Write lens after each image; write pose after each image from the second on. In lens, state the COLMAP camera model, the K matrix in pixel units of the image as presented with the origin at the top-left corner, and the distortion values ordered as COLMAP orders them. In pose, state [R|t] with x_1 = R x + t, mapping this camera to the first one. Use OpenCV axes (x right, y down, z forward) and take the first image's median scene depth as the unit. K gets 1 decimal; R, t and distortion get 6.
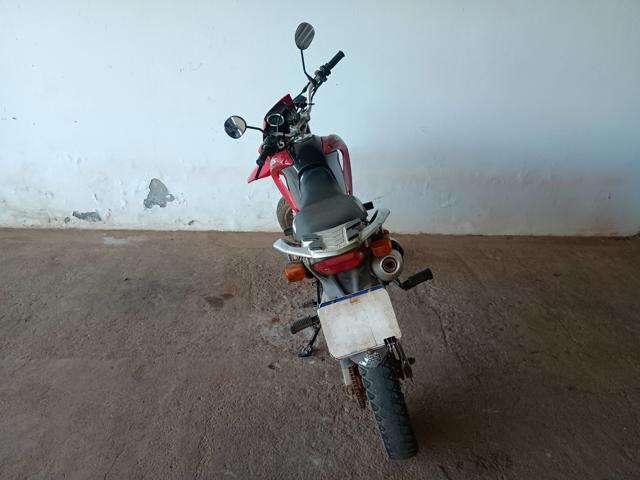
lens RADIAL K [[566.8, 0, 320.0], [0, 566.8, 240.0], [0, 0, 1]] dist [-0.001282, -0.012315]
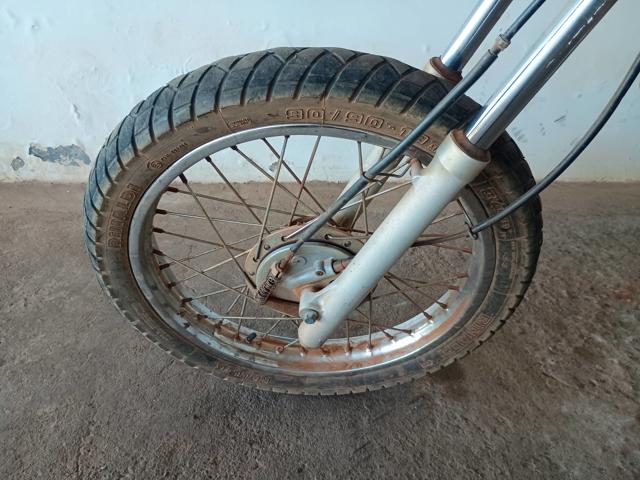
lens RADIAL K [[566.8, 0, 320.0], [0, 566.8, 240.0], [0, 0, 1]] dist [-0.001282, -0.012315]
pose [[0.998837, -0.021298, 0.043253, -0.215094], [0.018673, 0.998010, 0.060221, 0.005261], [-0.044450, -0.059343, 0.997248, 0.512315]]
